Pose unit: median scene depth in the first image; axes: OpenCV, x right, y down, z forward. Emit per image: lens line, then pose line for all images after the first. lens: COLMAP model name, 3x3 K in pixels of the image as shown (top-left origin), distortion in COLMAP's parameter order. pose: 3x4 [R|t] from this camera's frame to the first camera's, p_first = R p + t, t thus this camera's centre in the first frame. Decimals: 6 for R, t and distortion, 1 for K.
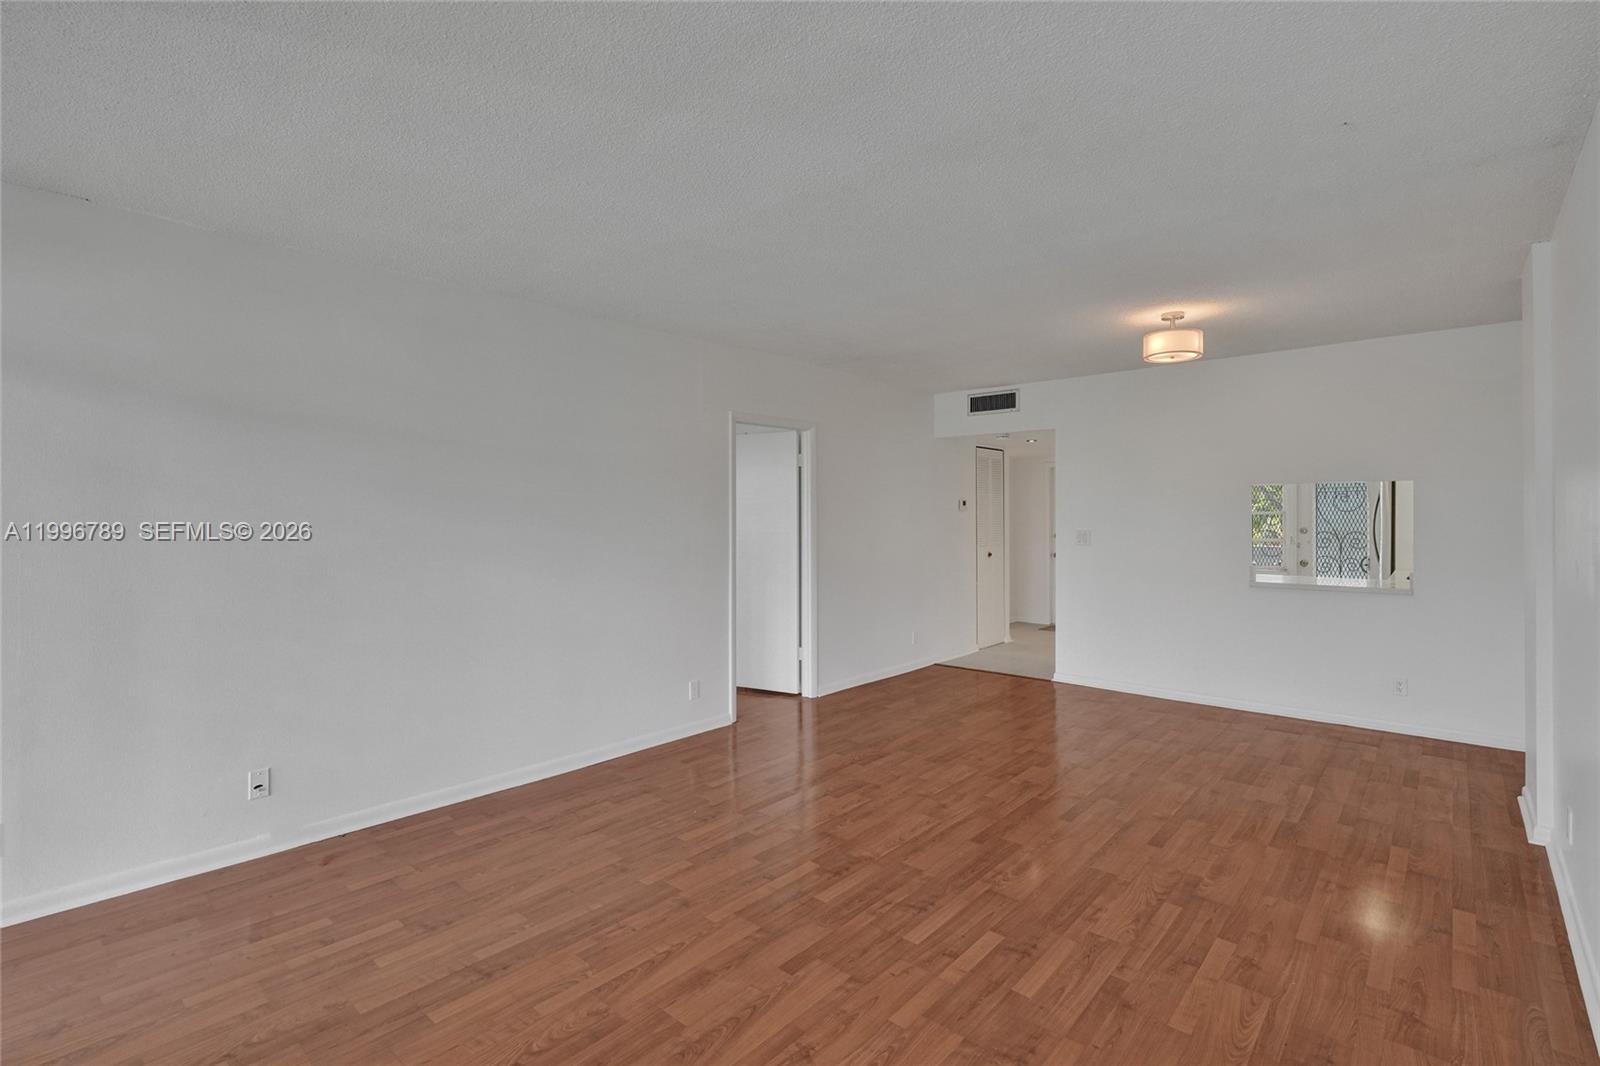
lens RADIAL K [[736.4, 0, 803.0], [0, 736.4, 544.0], [0, 0, 1]] dist [0.000078, 0.000149]
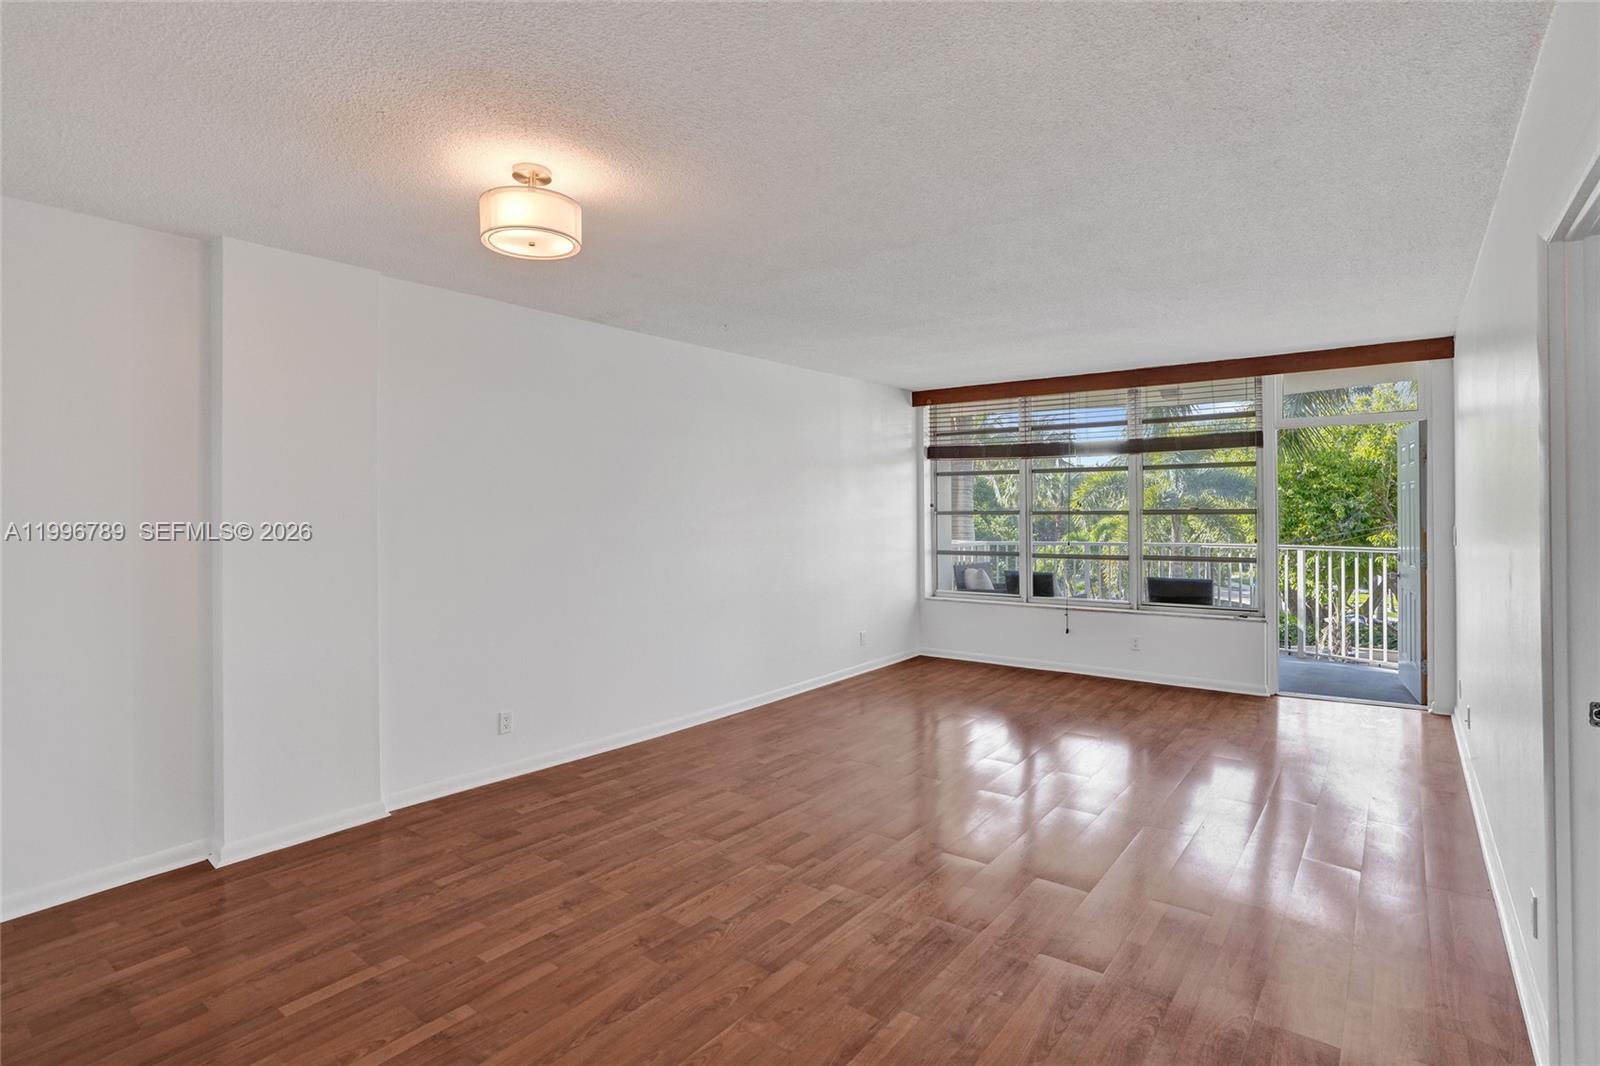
lens RADIAL K [[757.0, 0, 809.1], [0, 757.0, 502.1], [0, 0, 1]] dist [-0.017233, 0.000398]
pose [[-0.998462, 0.002903, -0.055366, 0.323202], [0.001286, 0.999572, 0.029225, -0.060982], [0.055427, 0.029109, -0.998038, 1.568147]]
